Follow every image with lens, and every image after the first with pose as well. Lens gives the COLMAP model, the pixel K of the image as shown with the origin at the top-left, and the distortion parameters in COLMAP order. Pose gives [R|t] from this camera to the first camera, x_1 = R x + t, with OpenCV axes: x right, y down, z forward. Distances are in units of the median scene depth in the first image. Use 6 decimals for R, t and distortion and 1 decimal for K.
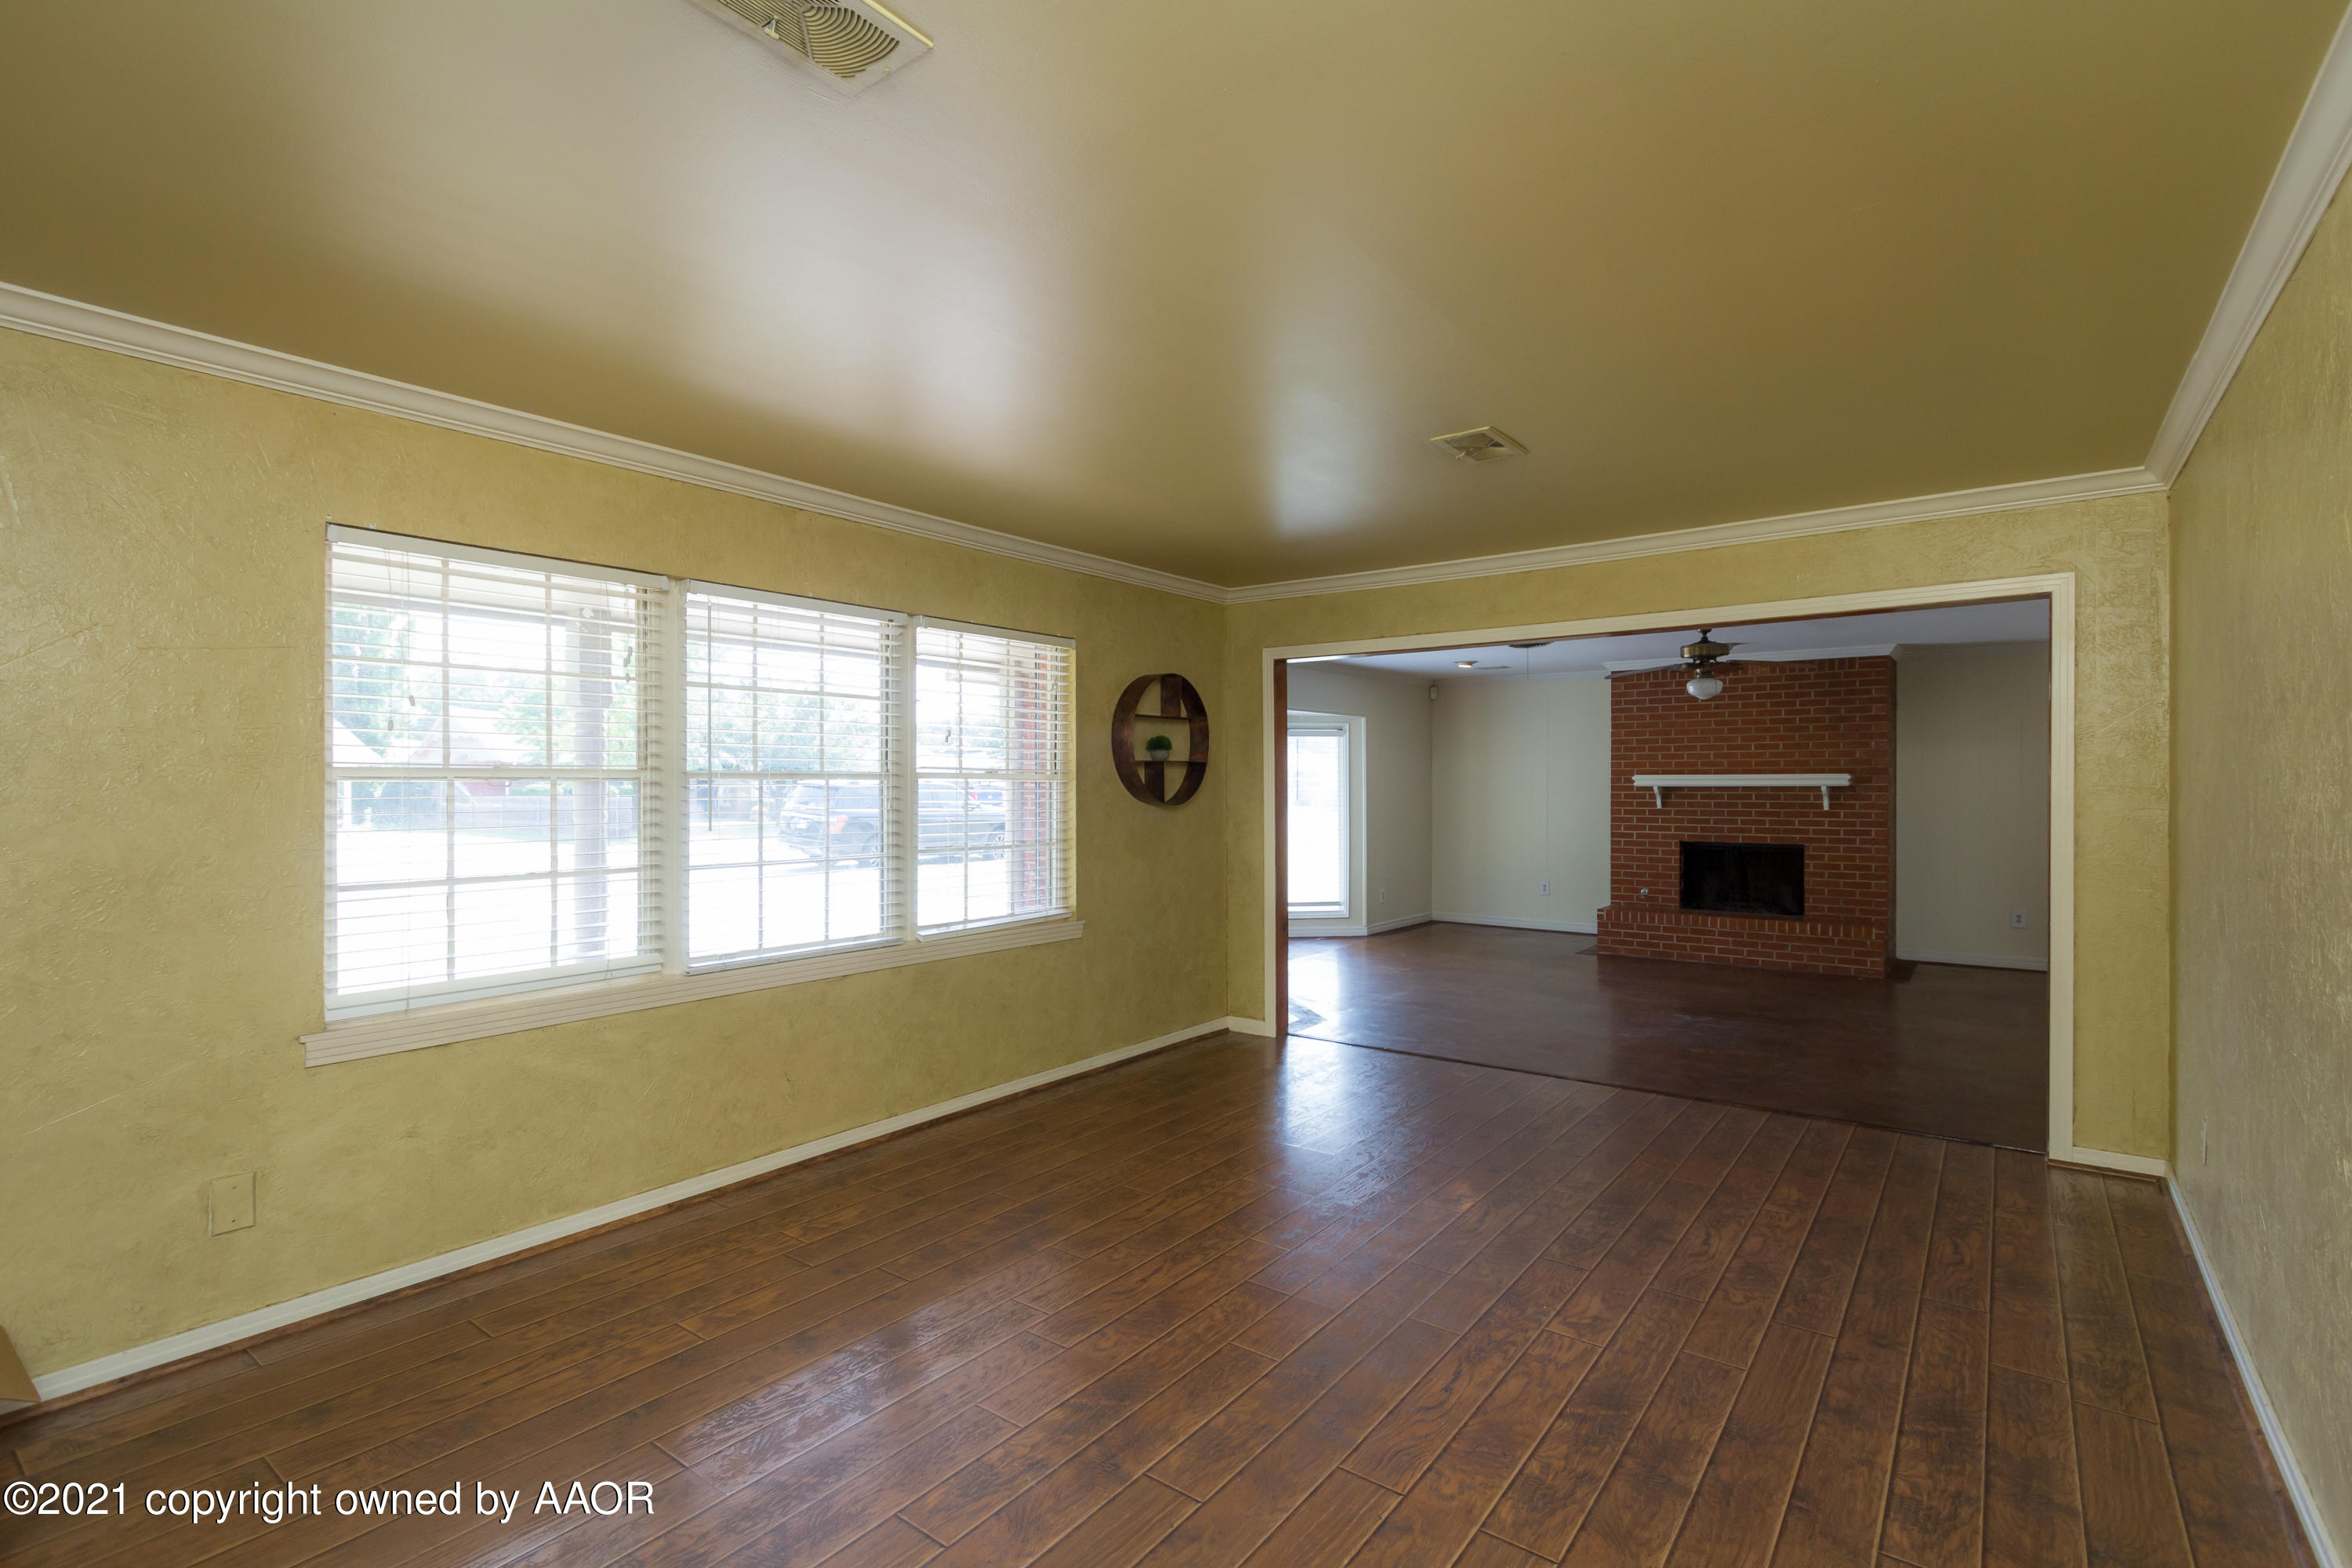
lens RADIAL K [[1092.5, 0, 1176.0], [0, 1092.5, 784.0], [0, 0, 1]] dist [0.002237, 0.001363]
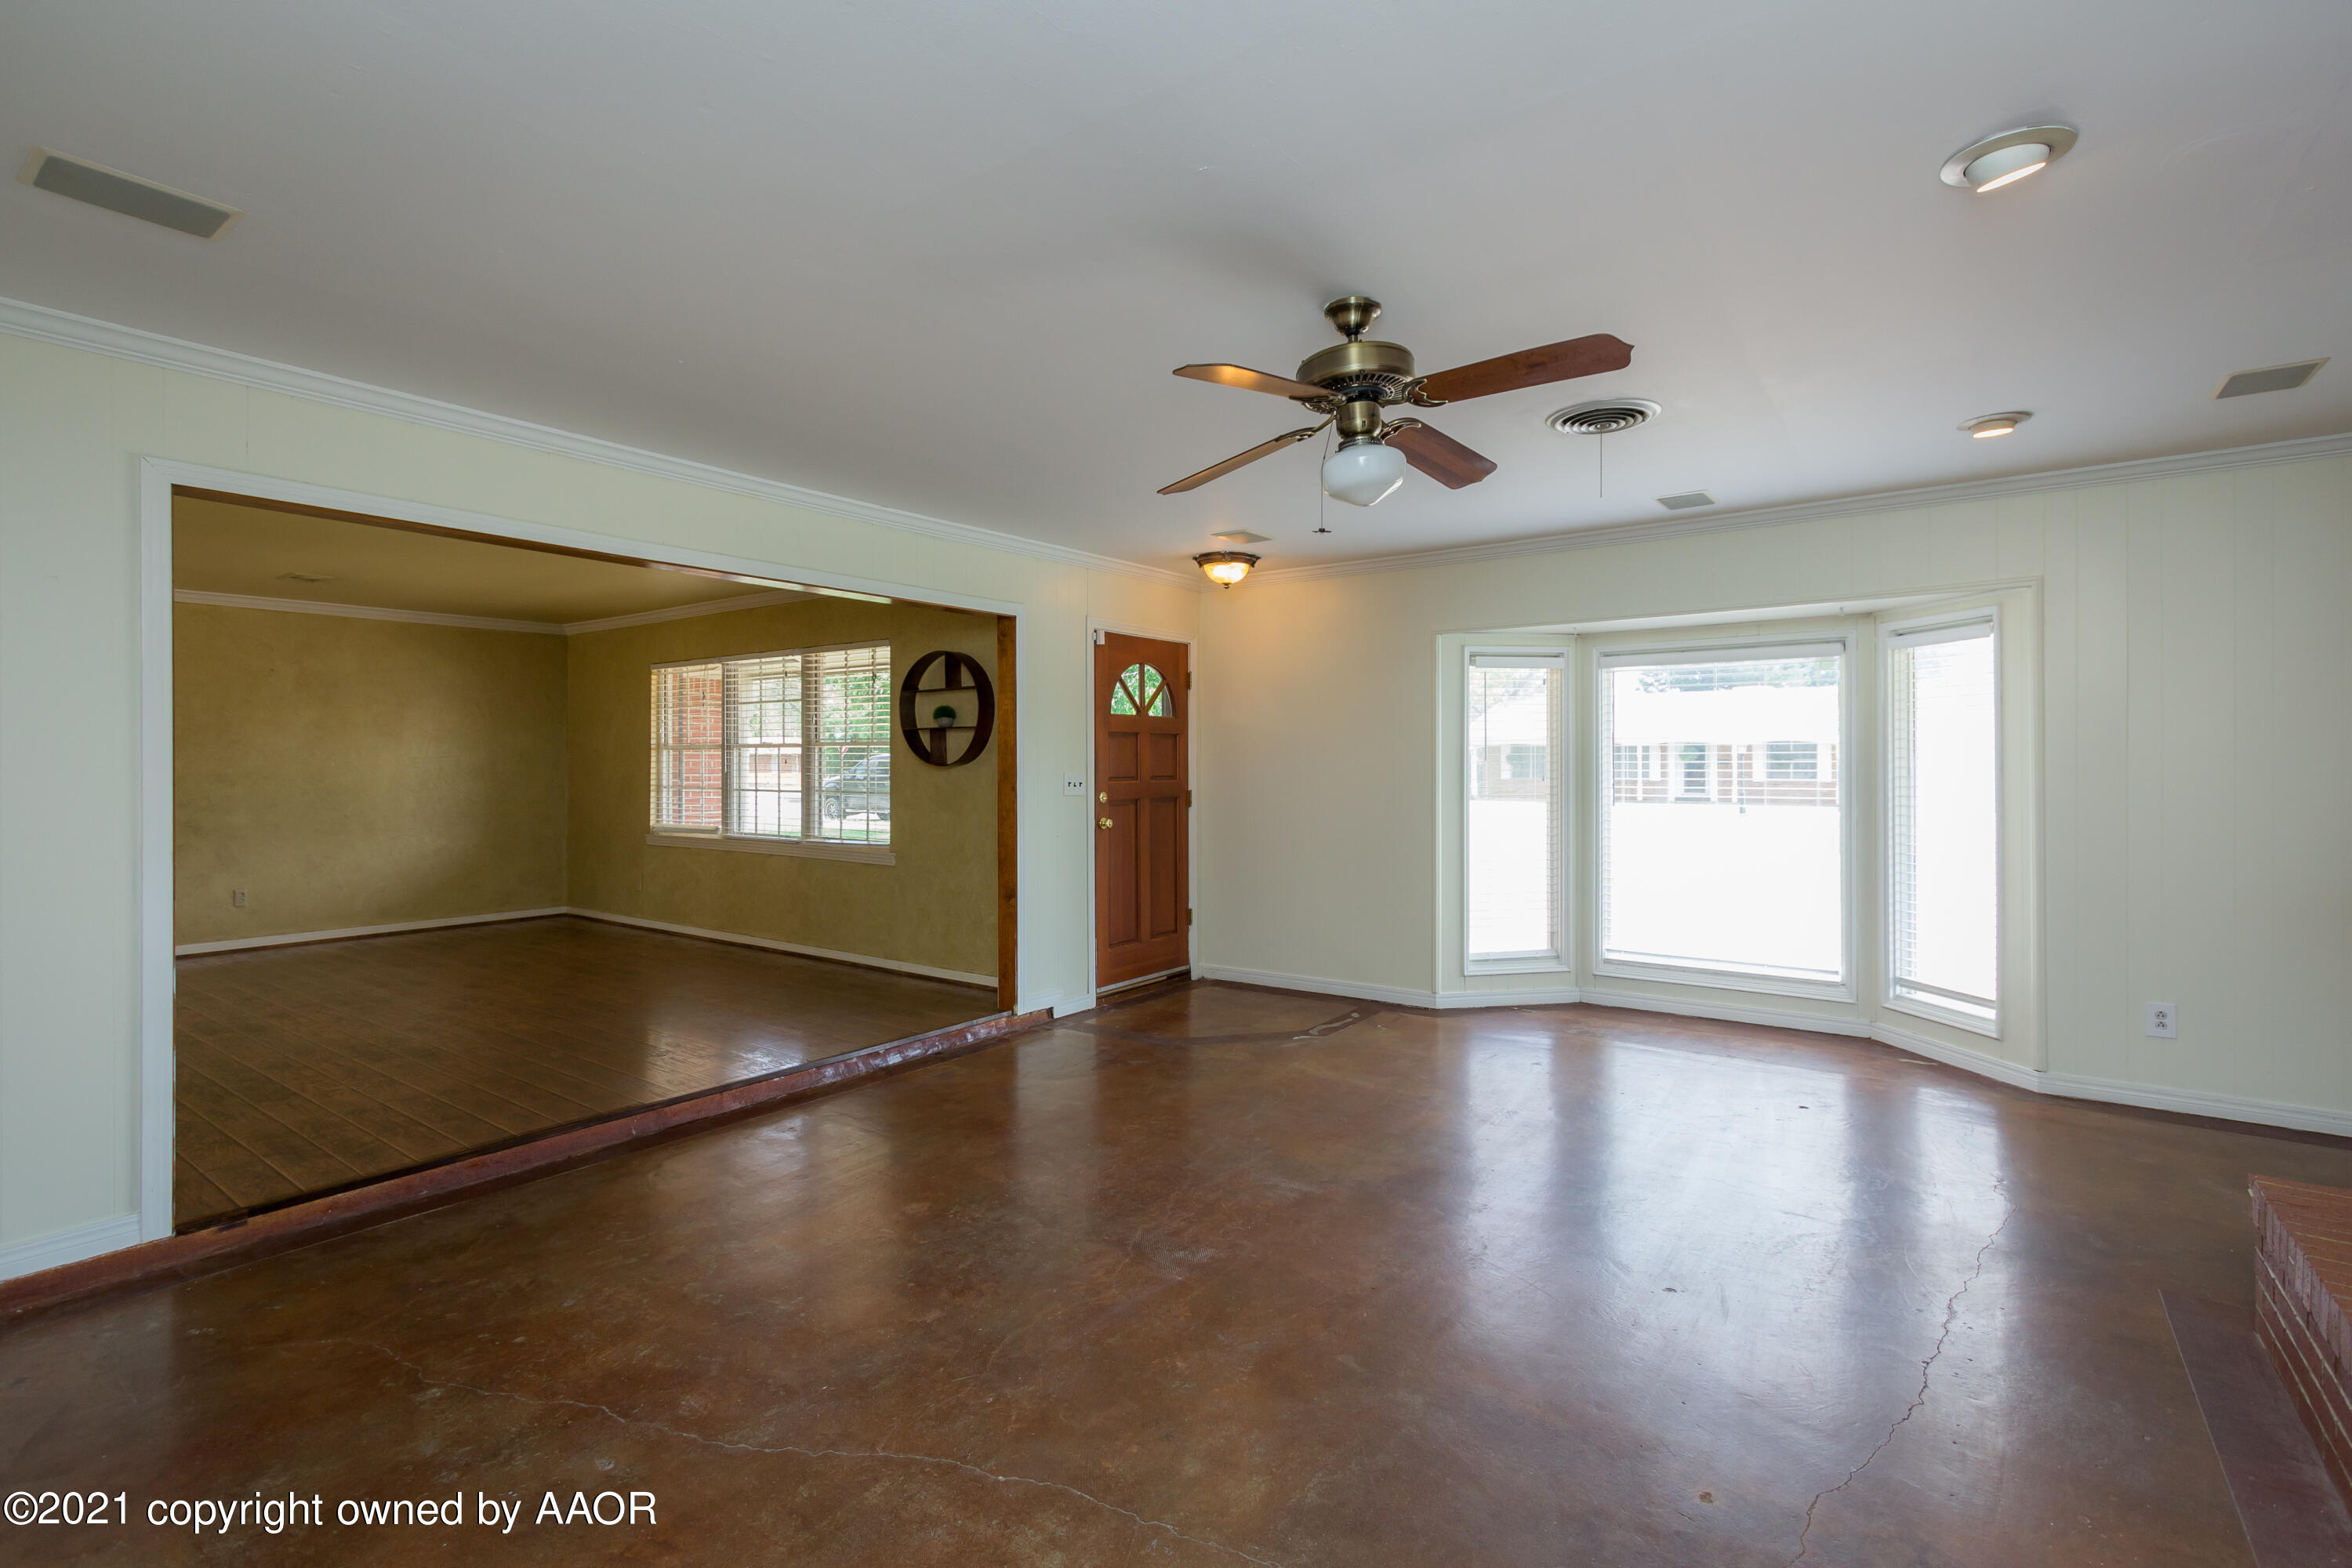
lens RADIAL K [[1086.3, 0, 1179.0], [0, 1086.3, 723.8], [0, 0, 1]] dist [-0.000718, 0.001180]
pose [[0.015602, -0.037018, -0.999193, 1.164342], [-0.002722, 0.999309, -0.037065, 0.017808], [0.999875, 0.003298, 0.015490, 1.264726]]
